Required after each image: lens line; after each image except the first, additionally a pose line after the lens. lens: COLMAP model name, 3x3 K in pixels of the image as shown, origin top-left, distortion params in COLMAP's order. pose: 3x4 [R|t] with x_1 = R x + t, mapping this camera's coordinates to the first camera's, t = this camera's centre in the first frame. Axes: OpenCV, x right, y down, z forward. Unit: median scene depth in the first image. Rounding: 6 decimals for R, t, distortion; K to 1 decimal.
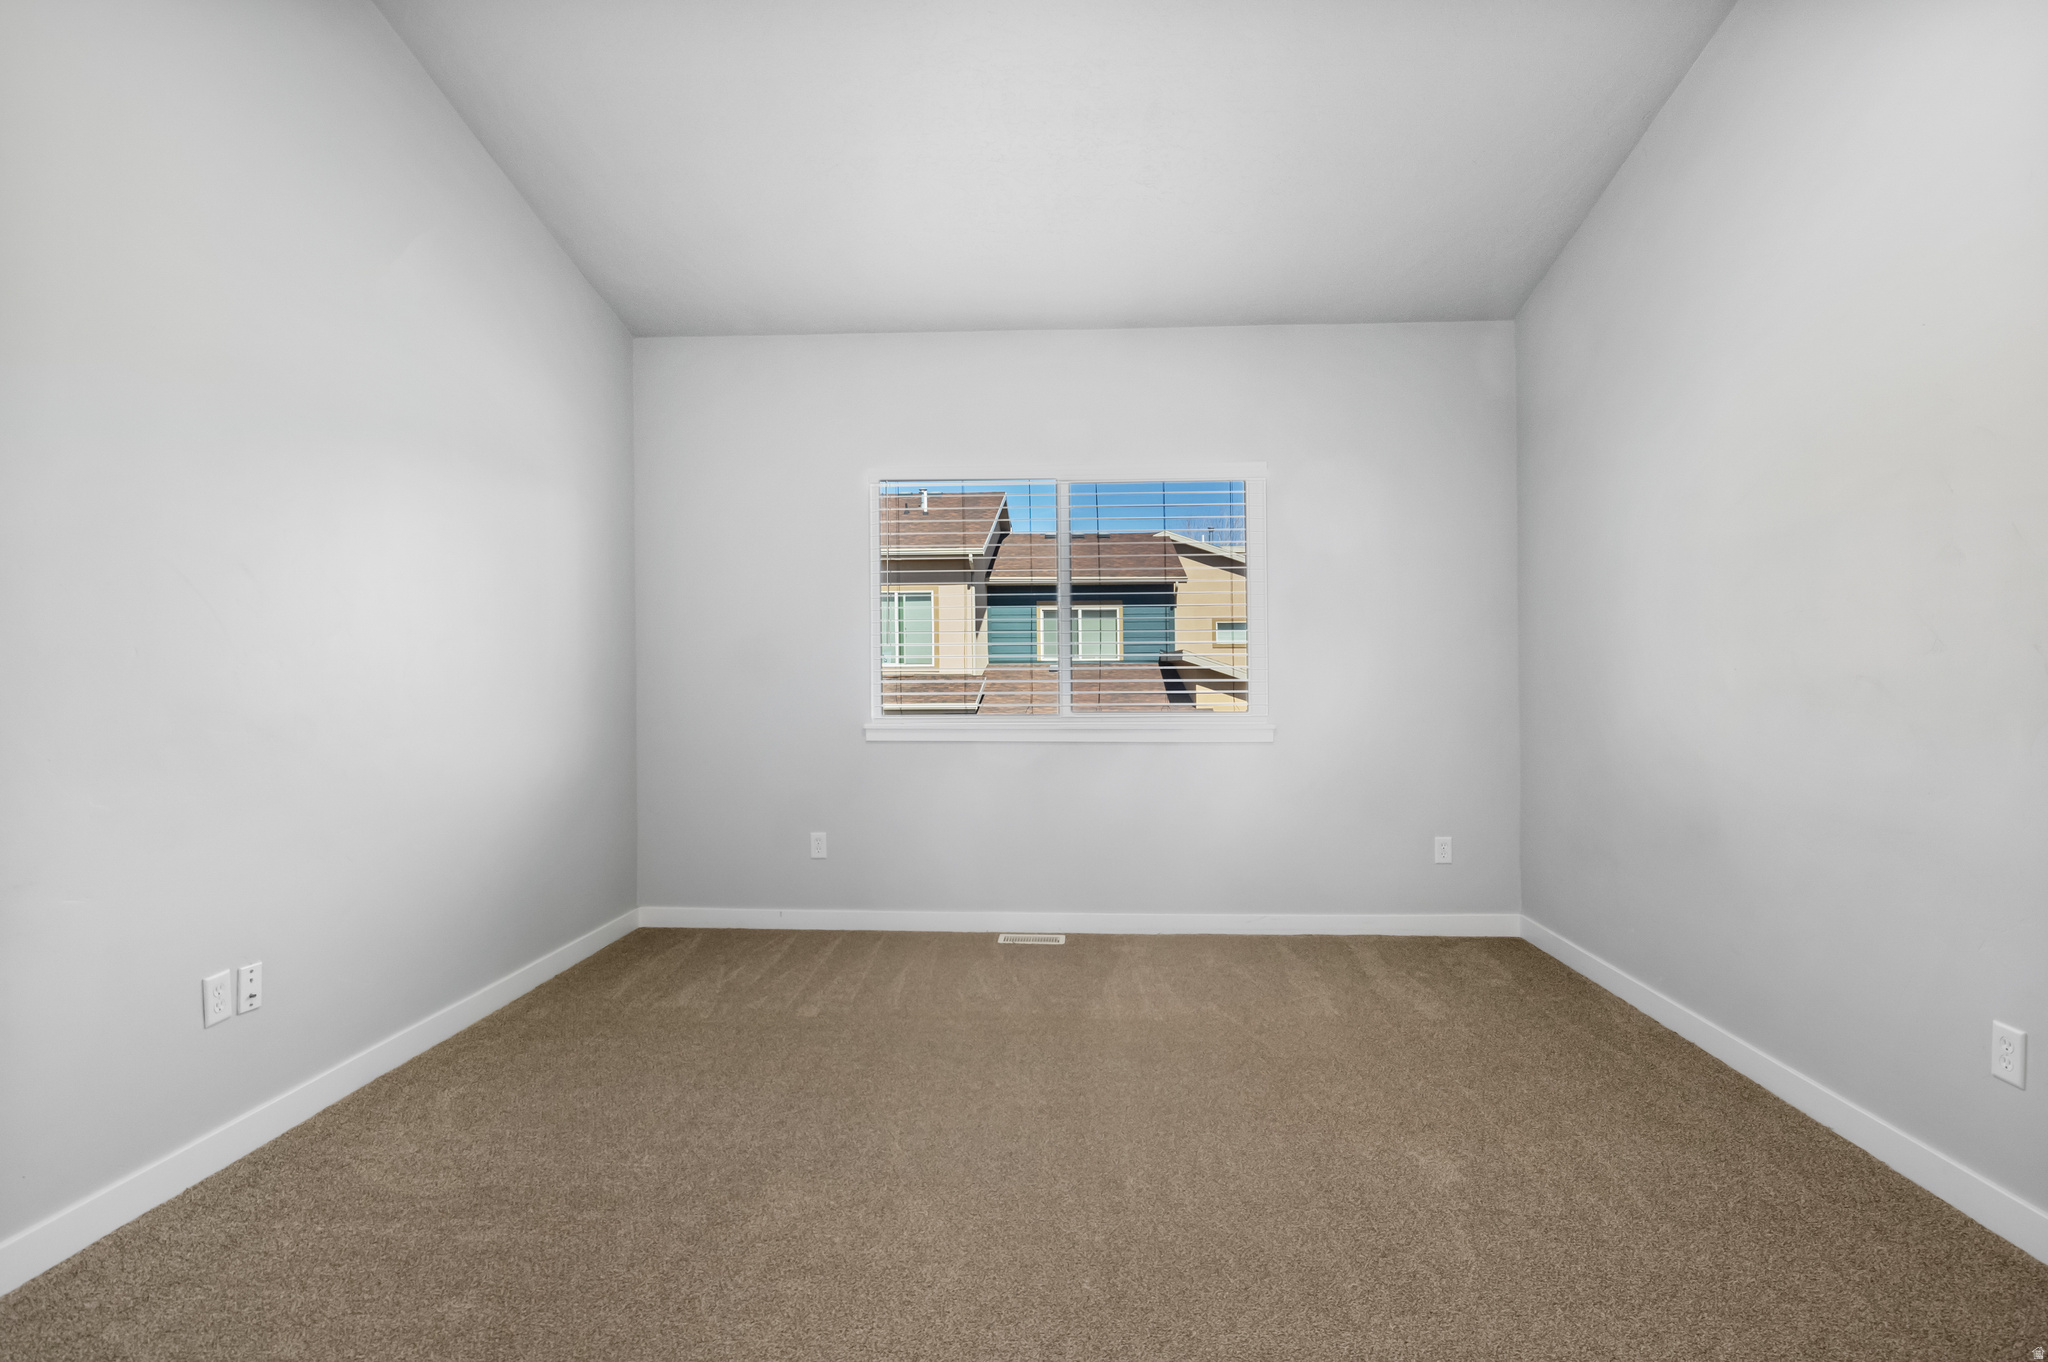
lens RADIAL K [[1021.9, 0, 1039.4], [0, 1021.9, 663.7], [0, 0, 1]] dist [-0.002353, 0.000003]
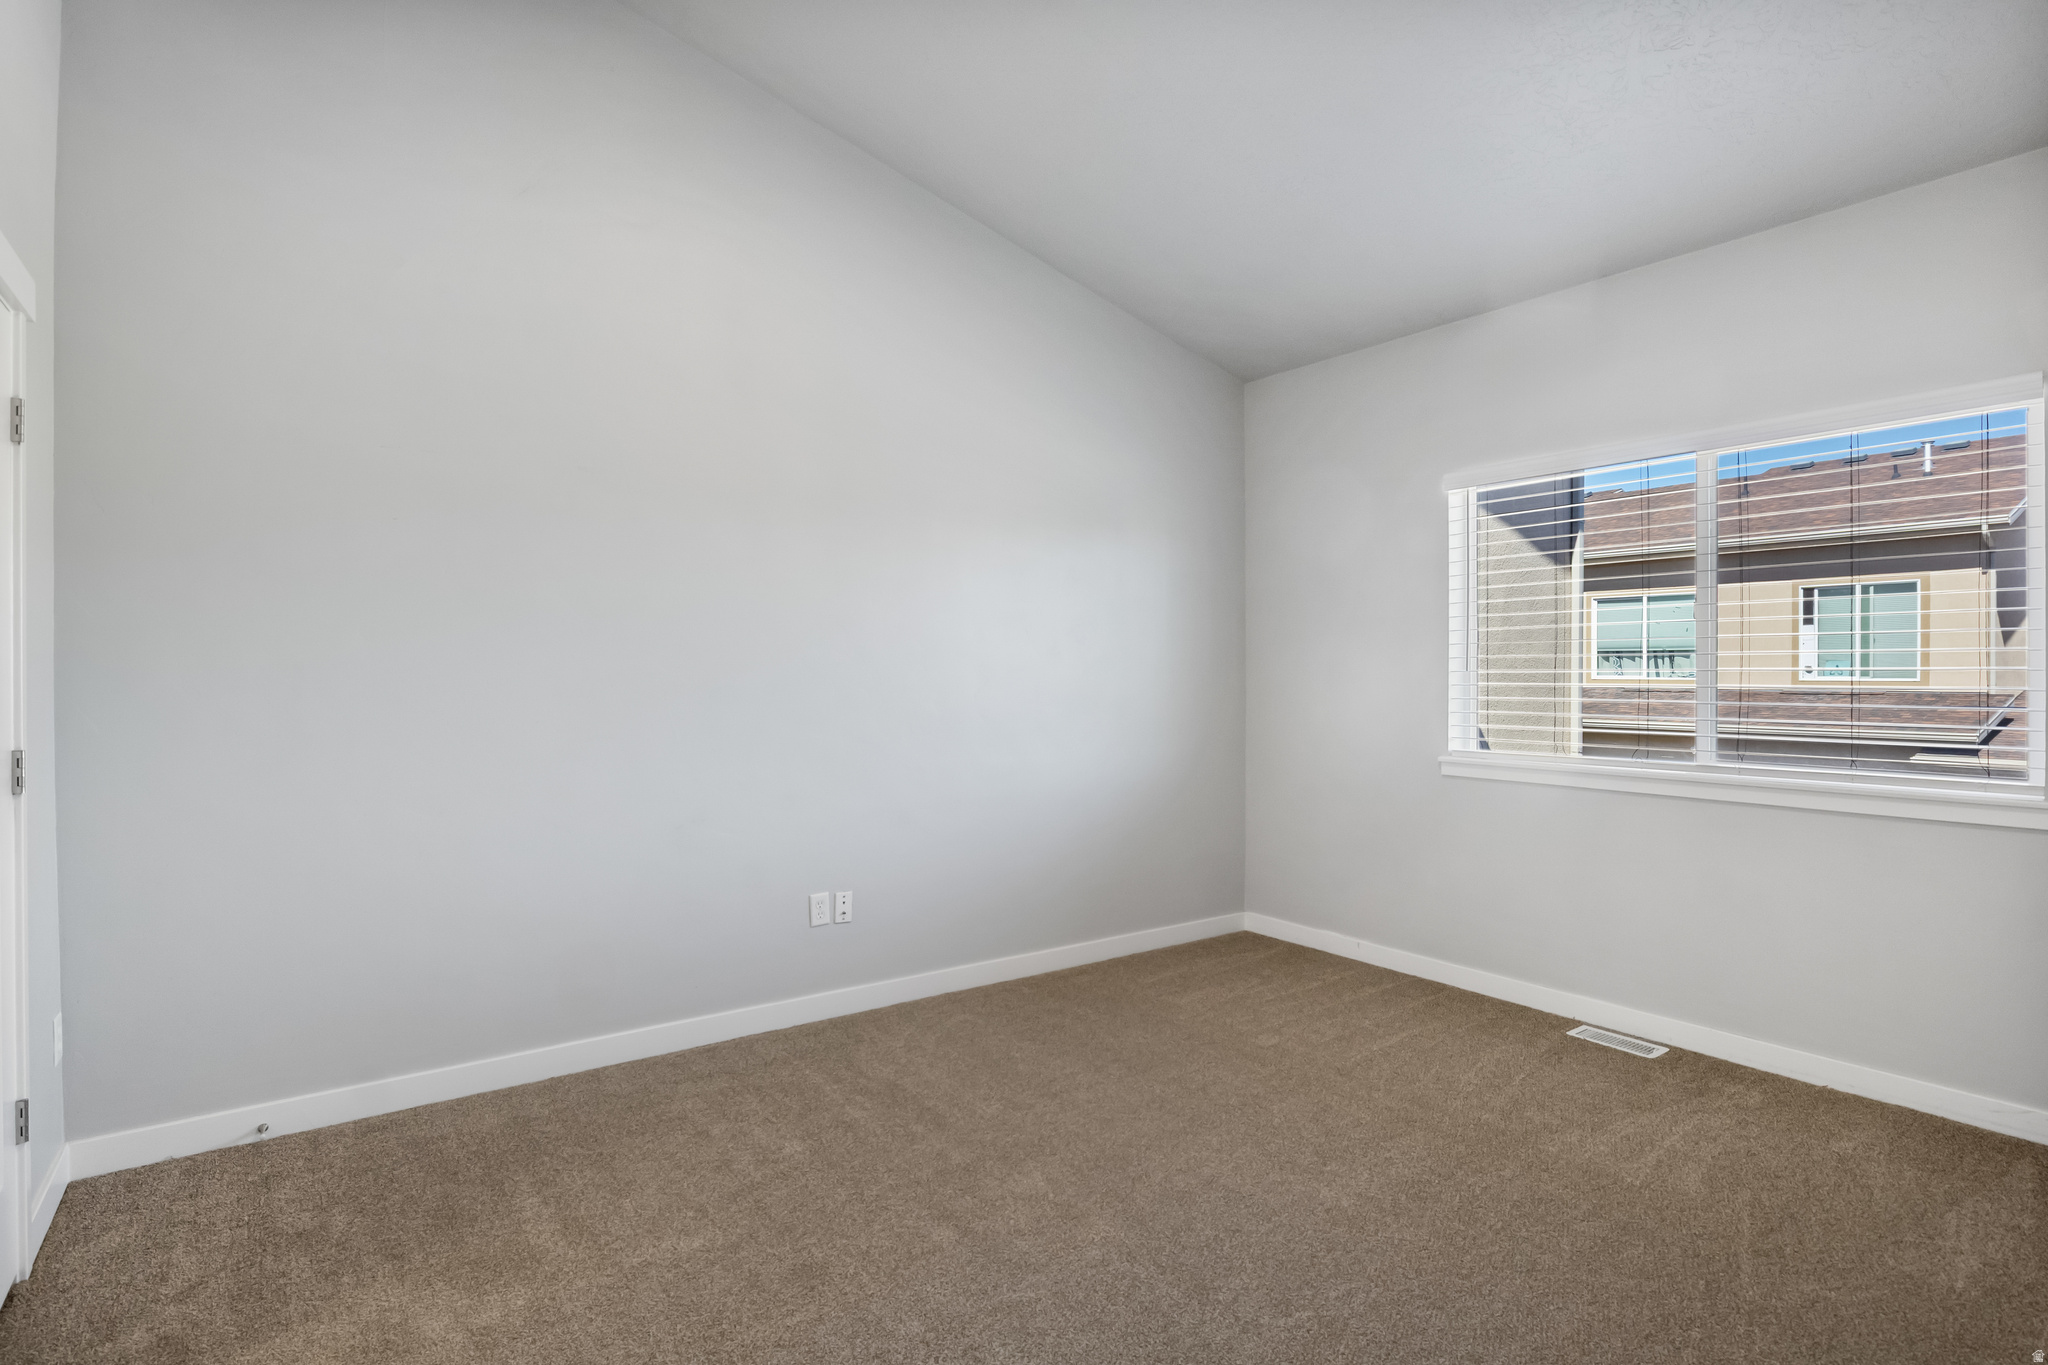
lens RADIAL K [[1021.9, 0, 1032.5], [0, 1021.9, 686.6], [0, 0, 1]] dist [-0.002353, 0.000003]
pose [[0.633984, 0.013013, -0.773237, 0.382008], [-0.001788, 0.999880, 0.015361, -0.021266], [0.773344, -0.008356, 0.633931, 0.179937]]
